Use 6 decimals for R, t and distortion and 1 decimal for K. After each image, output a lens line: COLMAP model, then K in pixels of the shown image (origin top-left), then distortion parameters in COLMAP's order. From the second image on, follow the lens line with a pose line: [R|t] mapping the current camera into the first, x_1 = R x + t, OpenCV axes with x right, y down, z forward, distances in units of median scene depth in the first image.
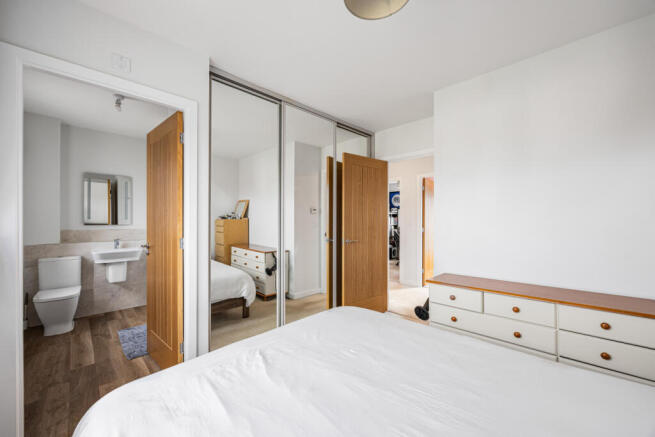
lens RADIAL K [[253.9, 0, 325.4], [0, 253.9, 220.6], [0, 0, 1]] dist [0.004509, 0.000272]
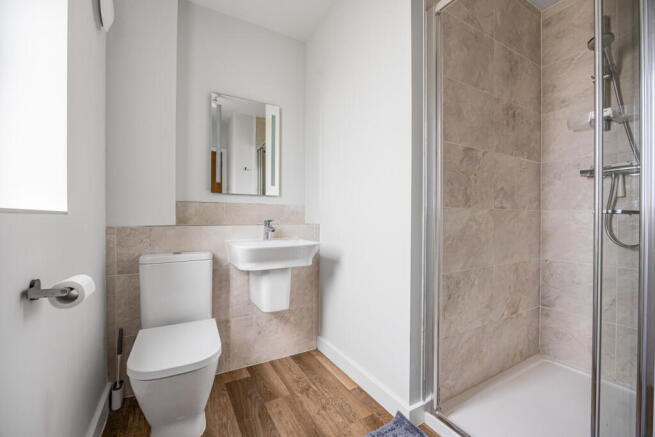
lens RADIAL K [[266.9, 0, 329.1], [0, 266.9, 219.2], [0, 0, 1]] dist [-0.004301, 0.000019]
pose [[0.969486, 0.006406, -0.245061, -0.605325], [-0.004126, 0.999943, 0.009816, 0.068292], [0.245110, -0.008506, 0.969458, 0.554037]]
